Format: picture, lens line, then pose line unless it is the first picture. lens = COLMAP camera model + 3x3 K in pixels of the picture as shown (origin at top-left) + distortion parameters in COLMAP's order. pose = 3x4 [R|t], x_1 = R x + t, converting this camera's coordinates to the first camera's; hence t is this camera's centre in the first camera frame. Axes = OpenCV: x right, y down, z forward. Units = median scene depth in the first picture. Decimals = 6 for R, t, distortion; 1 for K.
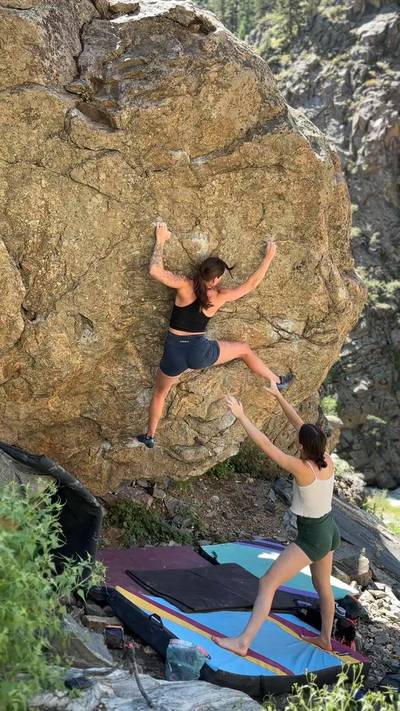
lens RADIAL K [[664.0, 0, 195.7], [0, 664.0, 359.9], [0, 0, 1]] dist [0.040677, 0.000000]
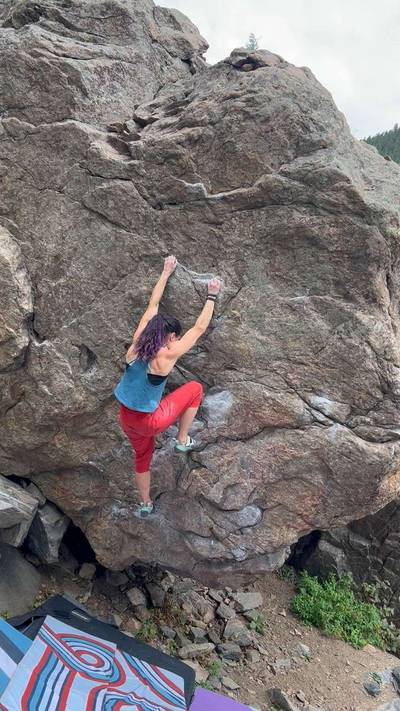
lens RADIAL K [[664.0, 0, 195.3], [0, 664.0, 357.7], [0, 0, 1]] dist [0.040677, 0.000000]
pose [[0.839109, 0.112698, -0.532160, 0.465267], [-0.241789, 0.953619, -0.179300, 0.079767], [0.487272, 0.279123, 0.827440, 0.280526]]
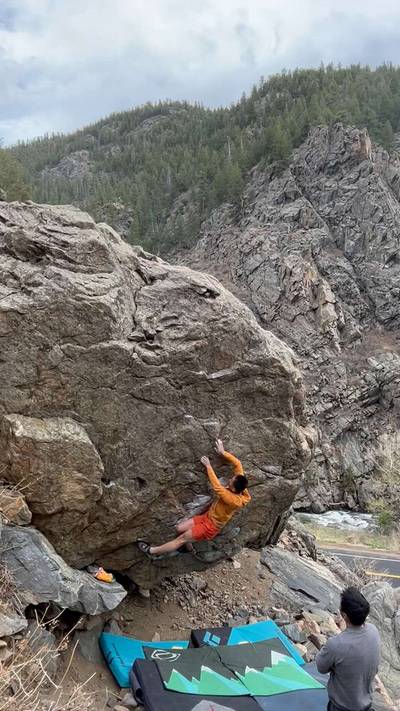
lens RADIAL K [[457.7, 0, 219.7], [0, 457.7, 376.5], [0, 0, 1]] dist [0.001909, 0.001706]
pose [[0.995831, -0.036330, 0.083673, -0.066858], [0.044679, 0.993966, -0.100175, -0.180549], [-0.079529, 0.103496, 0.991445, -0.068775]]
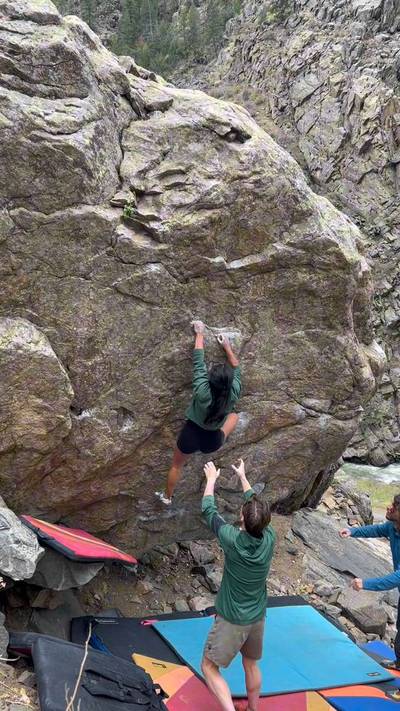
lens RADIAL K [[664.0, 0, 205.4], [0, 664.0, 359.0], [0, 0, 1]] dist [0.040677, 0.000000]
pose [[0.999676, -0.006939, 0.024476, -0.066055], [0.005924, 0.999128, 0.041334, -0.184697], [-0.024741, -0.041176, 0.998846, -0.051611]]
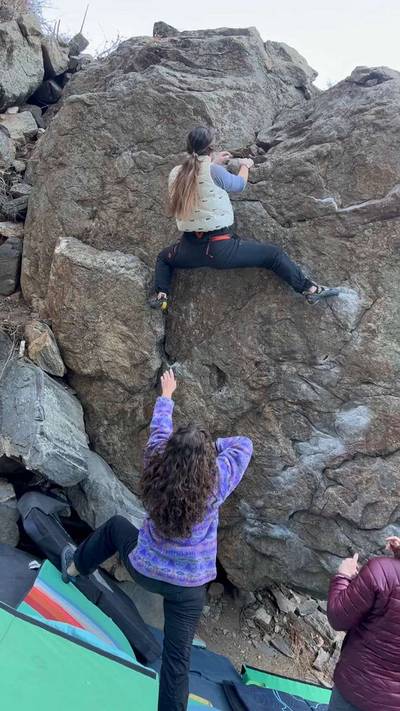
lens RADIAL K [[615.9, 0, 195.7], [0, 615.9, 356.8], [0, 0, 1]] dist [0.065356, -0.074653]
pose [[0.774463, 0.056350, -0.630105, 0.369016], [-0.232893, 0.951470, -0.201160, 0.106884], [0.588191, 0.302538, 0.750002, 0.290128]]
